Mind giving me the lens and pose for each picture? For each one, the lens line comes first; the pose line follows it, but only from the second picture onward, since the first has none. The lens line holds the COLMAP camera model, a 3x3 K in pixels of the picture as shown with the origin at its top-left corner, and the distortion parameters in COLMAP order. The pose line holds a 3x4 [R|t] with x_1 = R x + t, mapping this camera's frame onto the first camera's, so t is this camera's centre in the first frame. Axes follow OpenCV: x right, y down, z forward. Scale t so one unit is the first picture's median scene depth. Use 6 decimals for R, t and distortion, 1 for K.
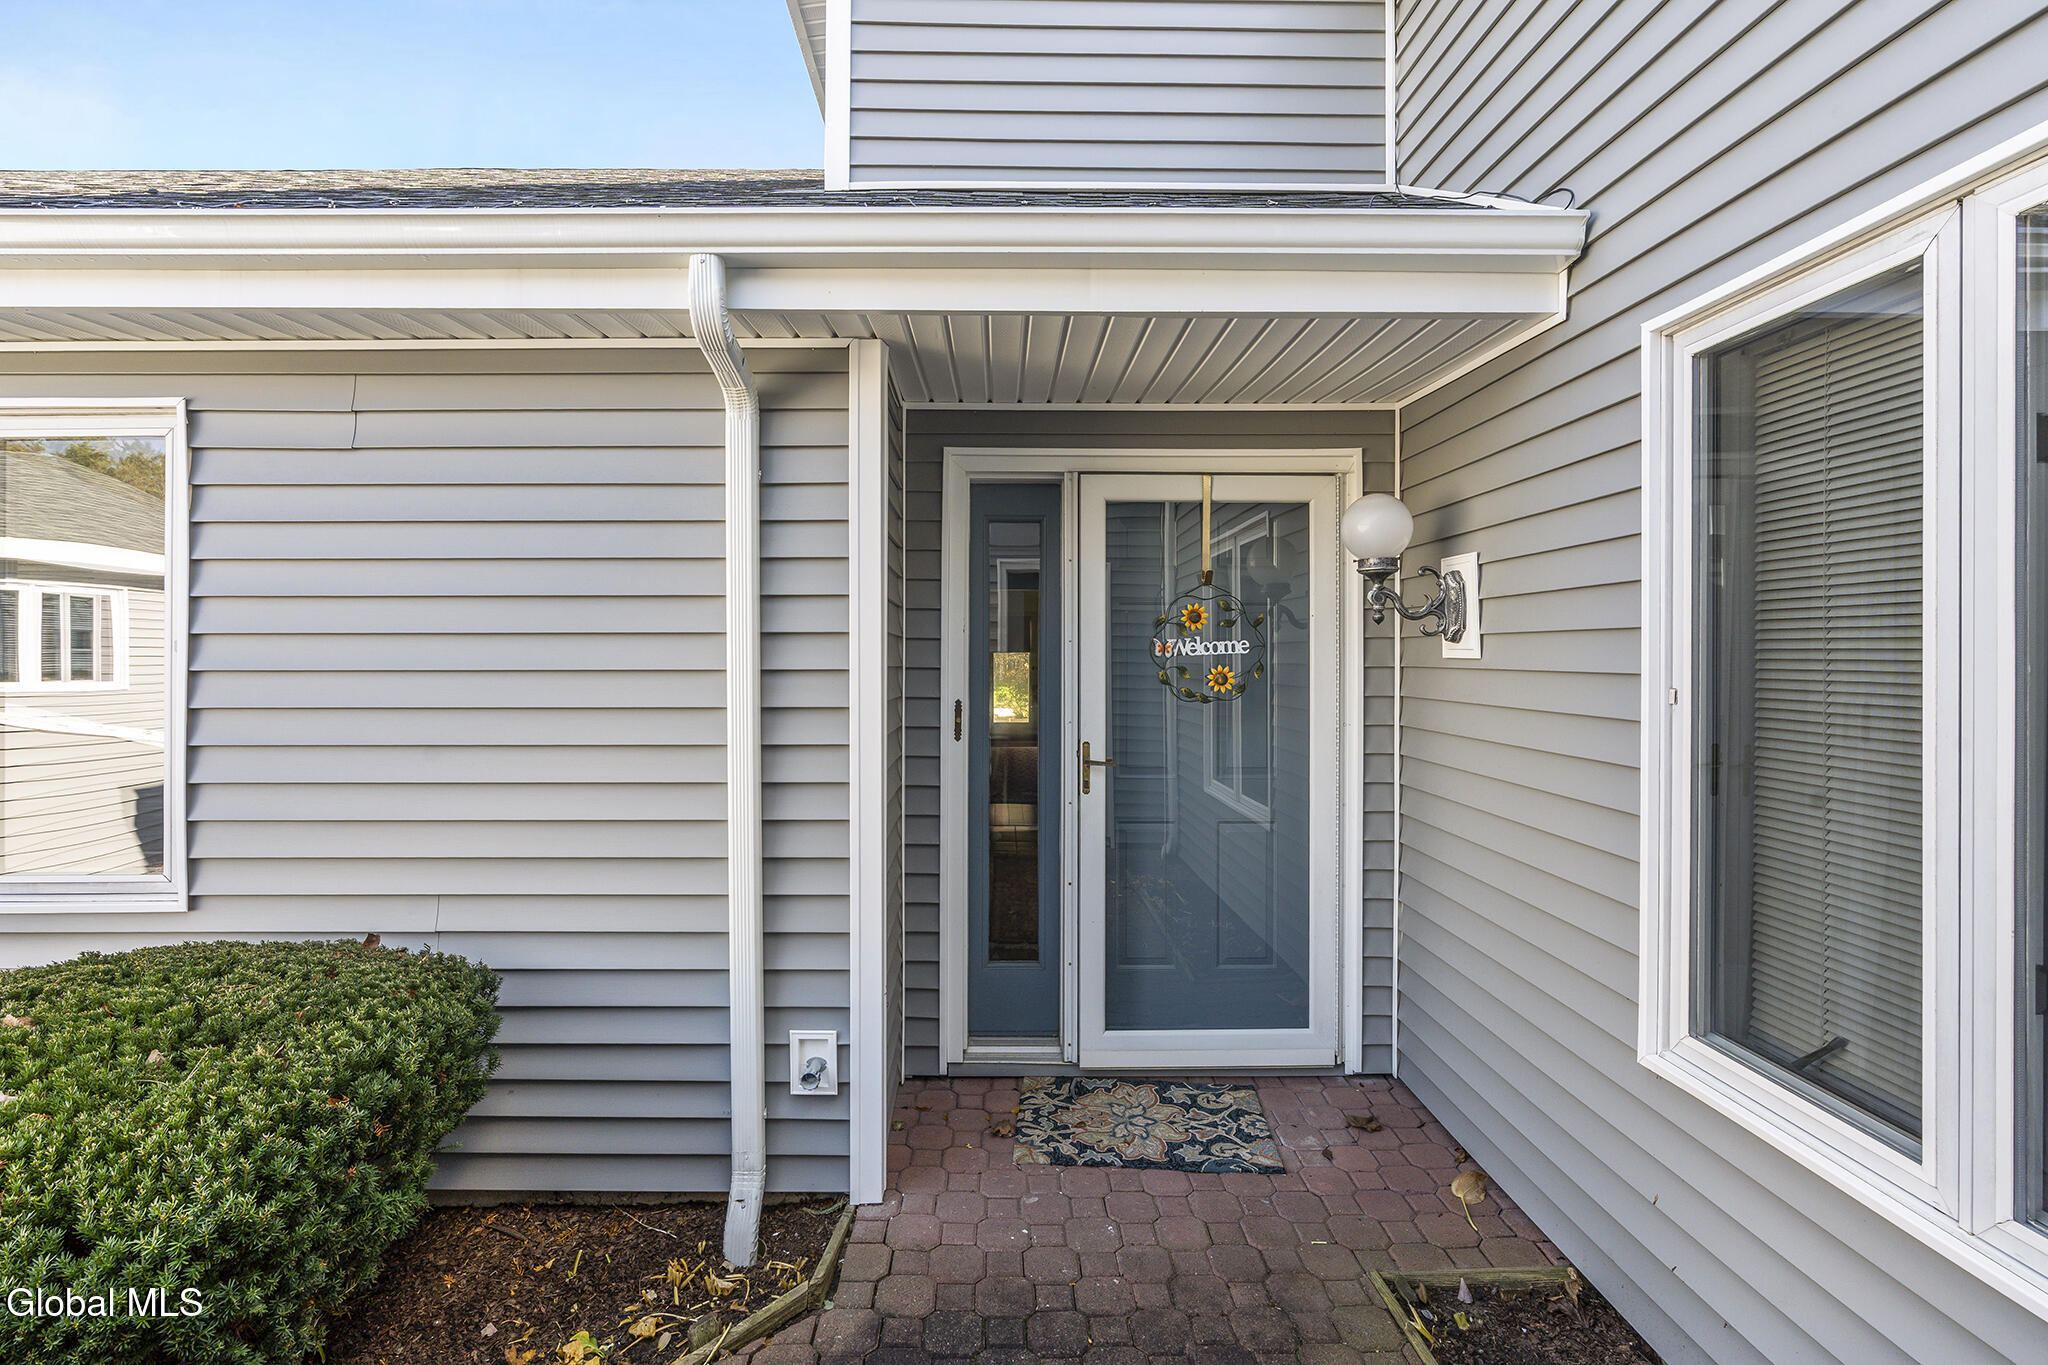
lens RADIAL K [[917.4, 0, 1012.0], [0, 917.4, 660.5], [0, 0, 1]] dist [0.000044, 0.000115]
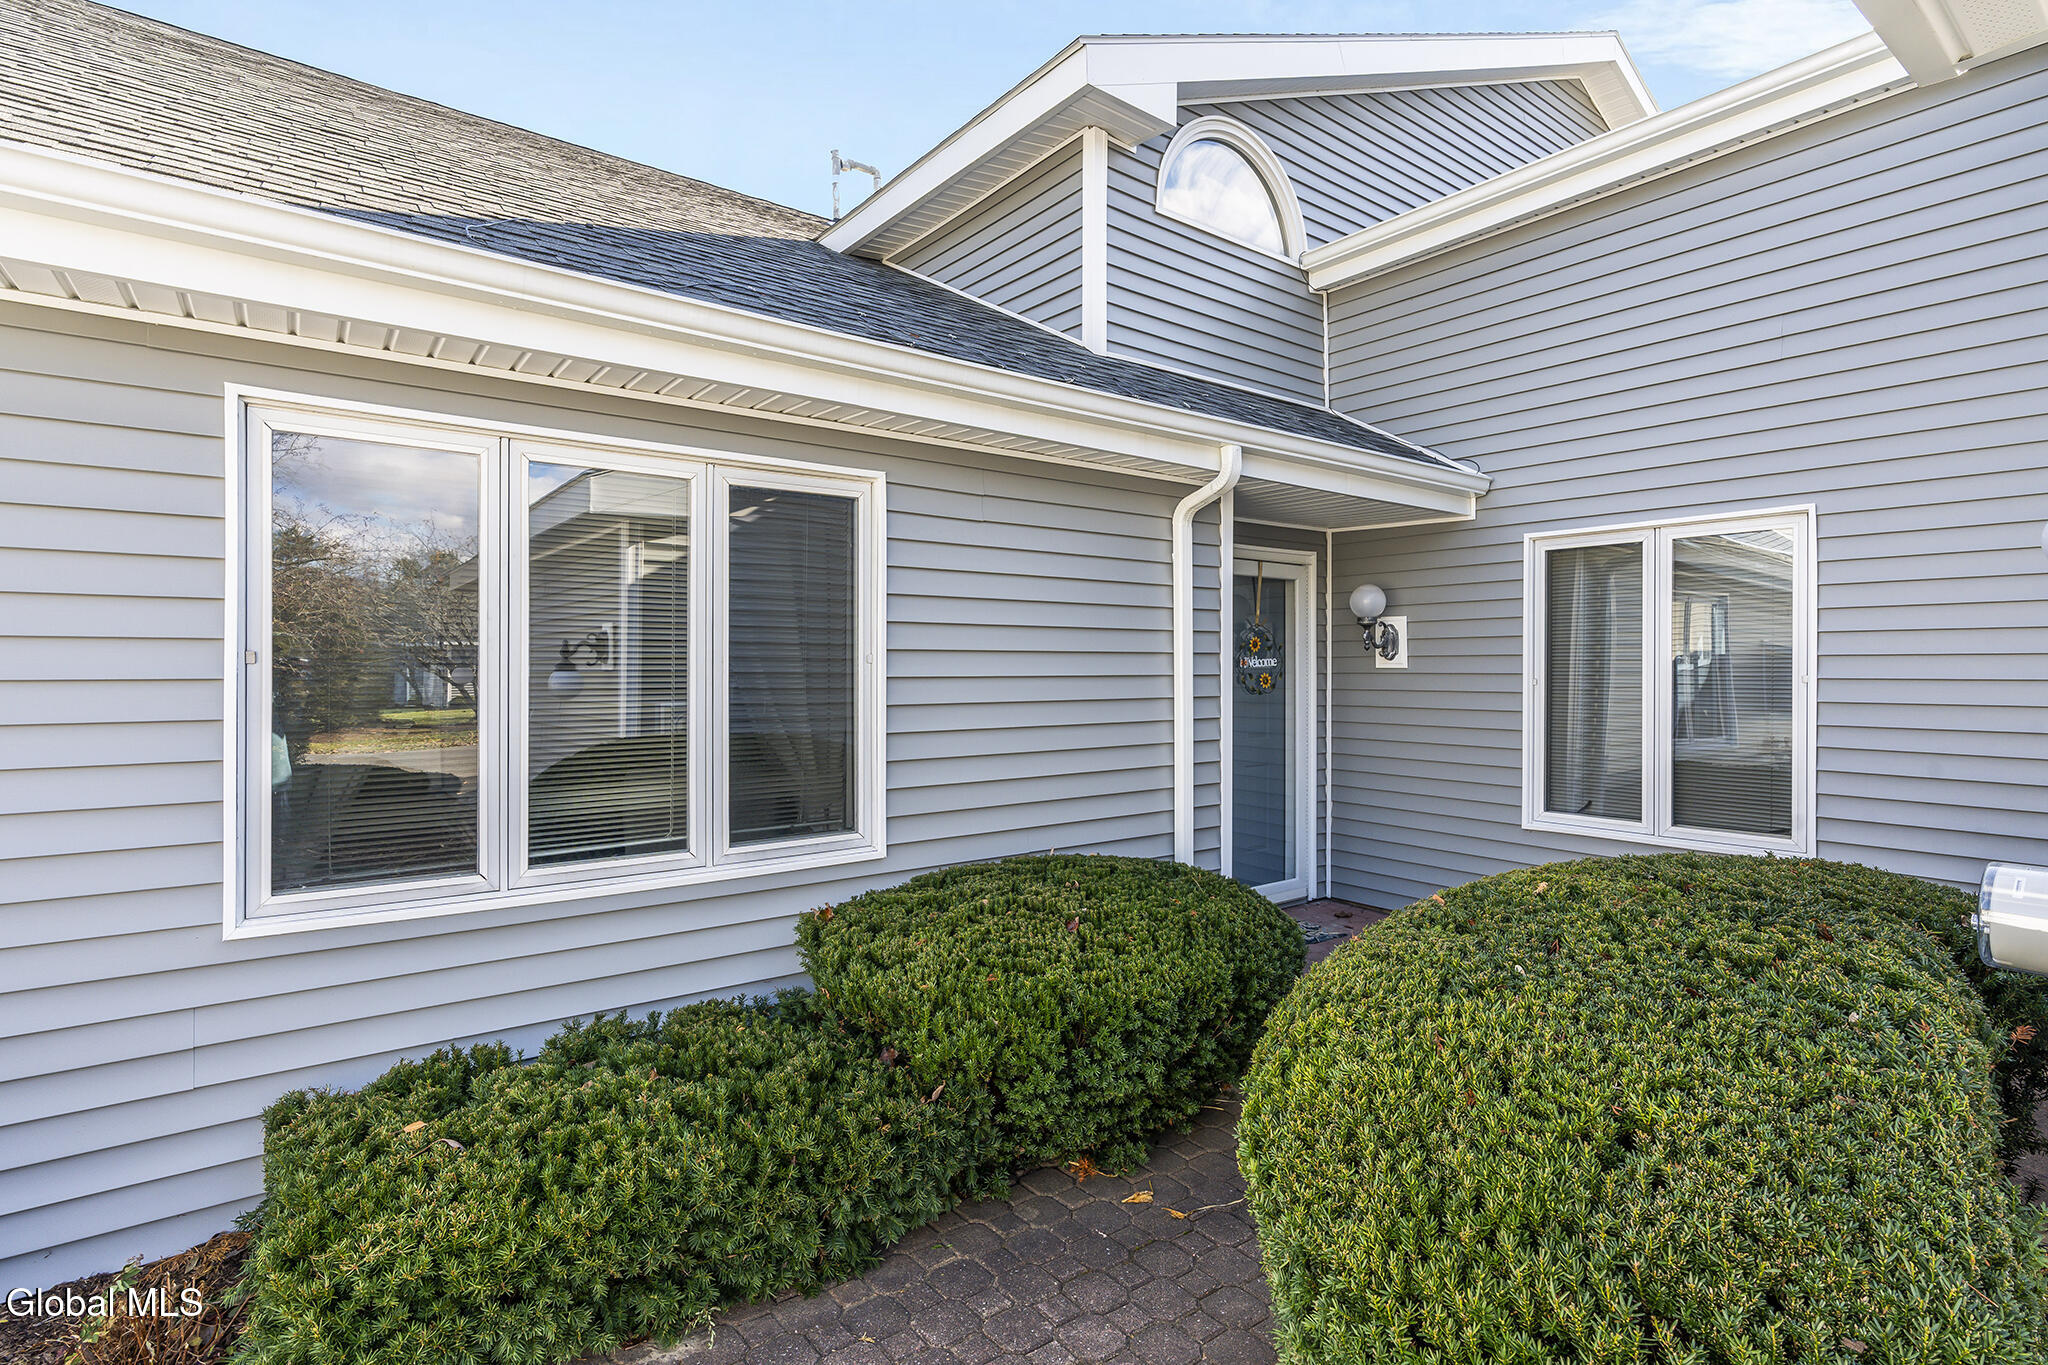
lens RADIAL K [[999.0, 0, 1024.0], [0, 999.0, 682.5], [0, 0, 1]] dist [-0.000021, 0.000054]
pose [[0.801446, -0.009069, 0.597999, -1.611664], [0.006369, 0.999958, 0.006630, 0.010579], [-0.598034, -0.001505, 0.801469, -0.292792]]
